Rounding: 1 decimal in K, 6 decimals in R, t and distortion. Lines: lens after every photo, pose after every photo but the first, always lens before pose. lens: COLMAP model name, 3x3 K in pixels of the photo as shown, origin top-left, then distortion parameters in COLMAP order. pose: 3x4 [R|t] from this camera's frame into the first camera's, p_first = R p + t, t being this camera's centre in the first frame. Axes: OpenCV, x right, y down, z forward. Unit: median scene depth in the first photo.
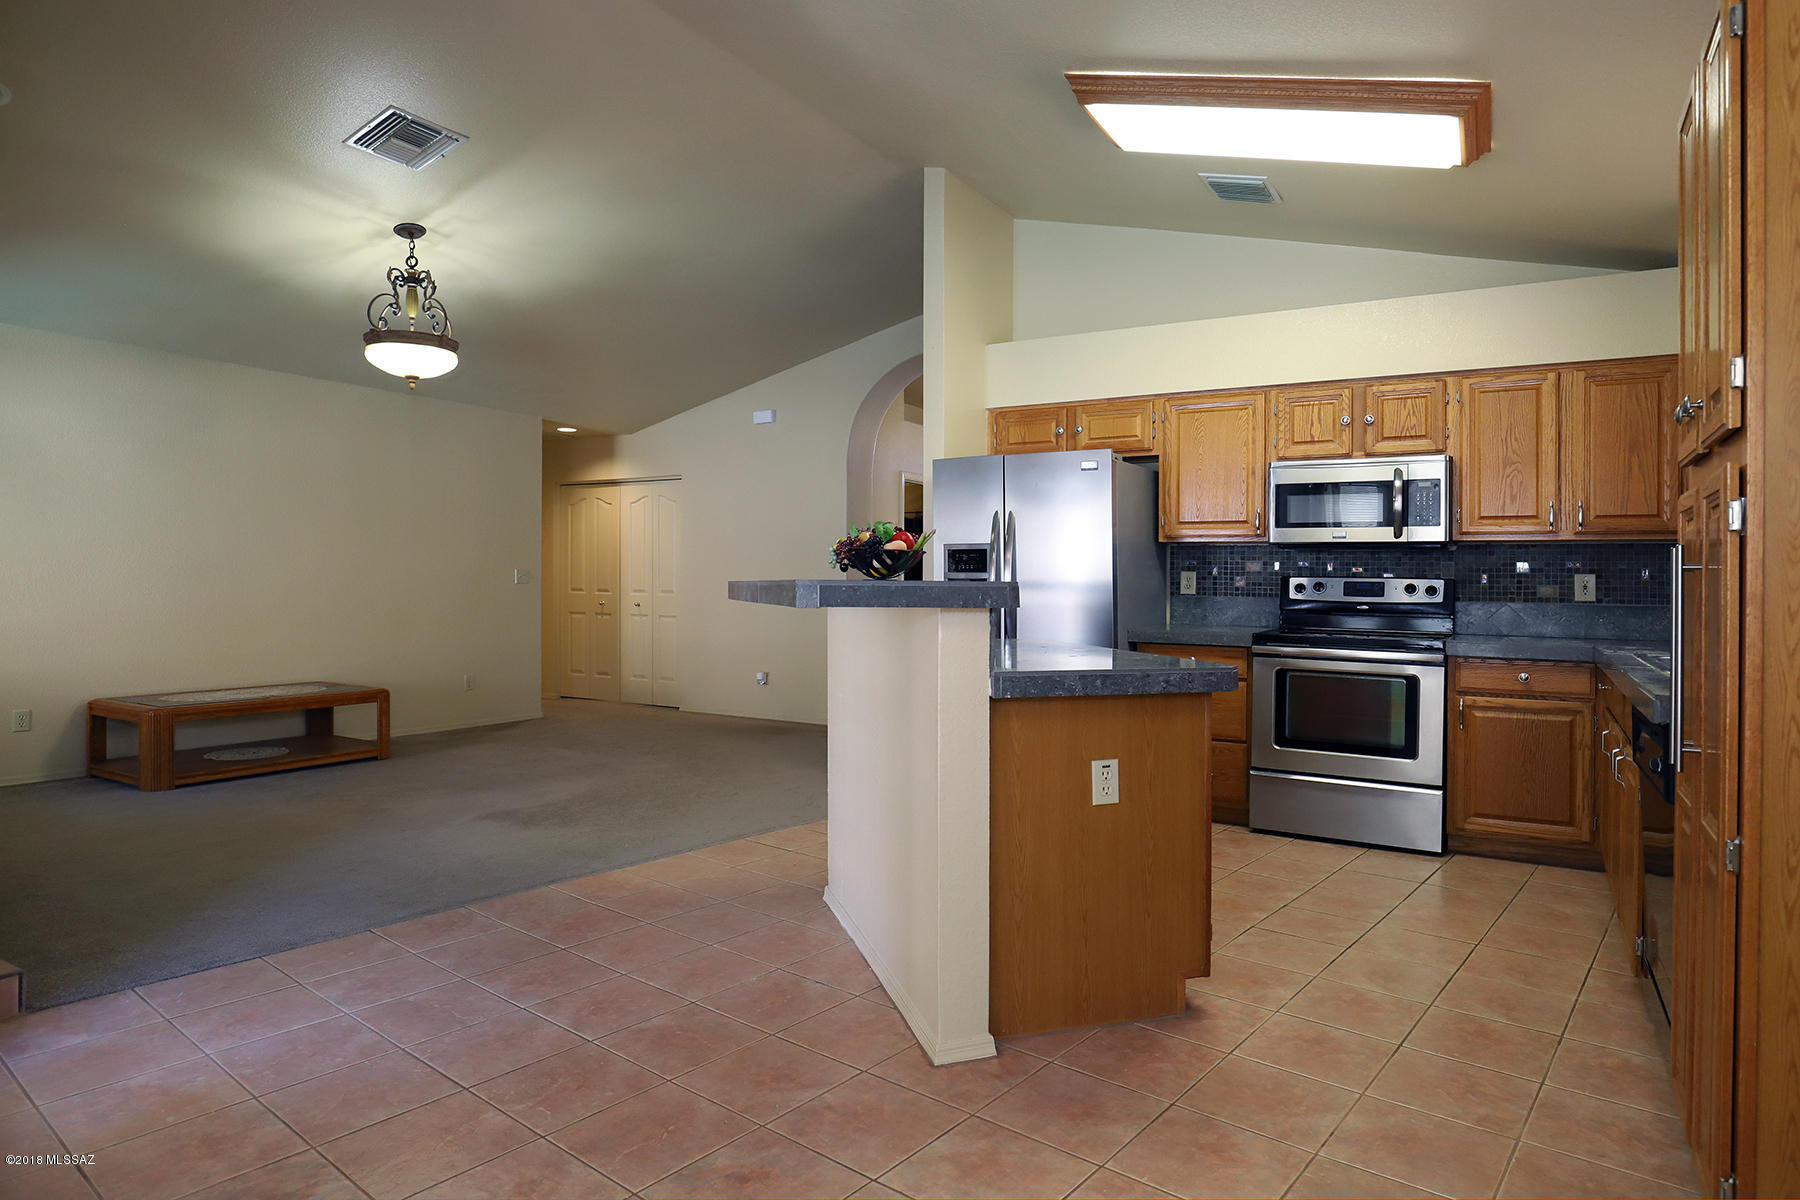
lens RADIAL K [[1057.6, 0, 715.9], [0, 1057.6, 535.8], [0, 0, 1]] dist [-0.020051, 0.000251]
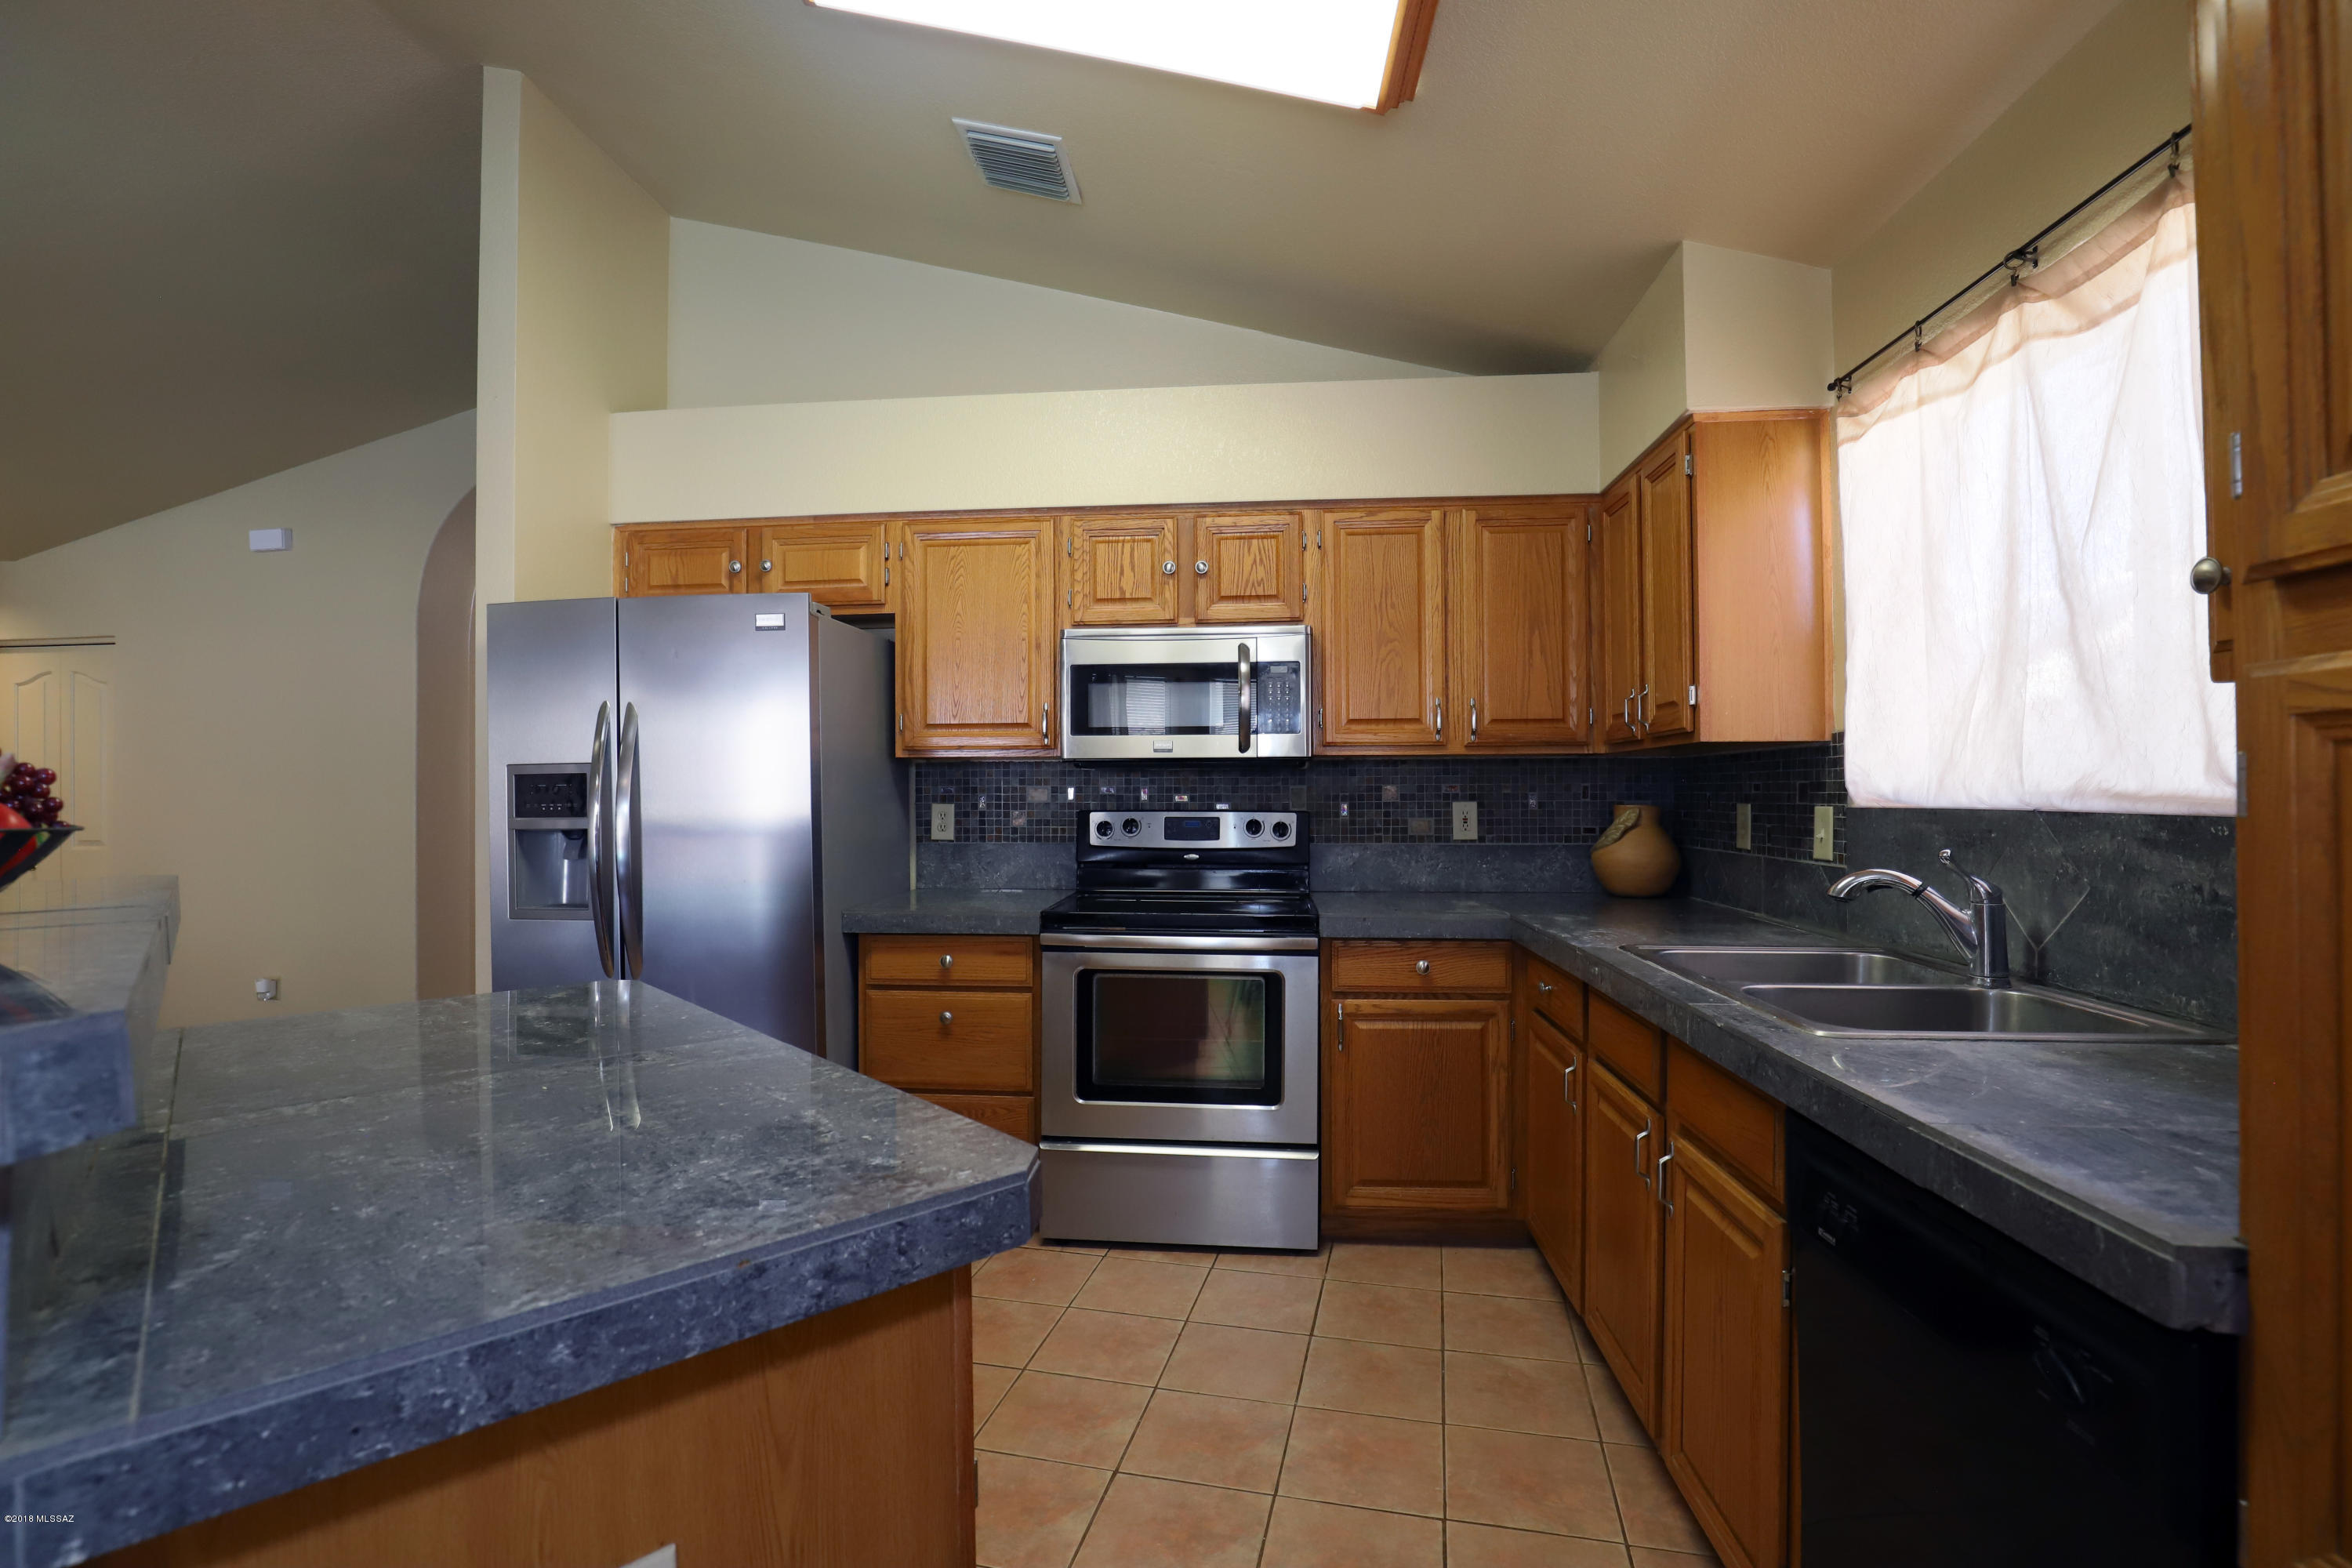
lens RADIAL K [[1083.8, 0, 1176.0], [0, 1083.8, 784.0], [0, 0, 1]] dist [-0.002364, -0.000396]
pose [[0.815352, -0.025777, 0.578391, 0.219534], [0.000535, 0.999041, 0.043770, -0.006972], [-0.578965, -0.035379, 0.814585, 0.458844]]
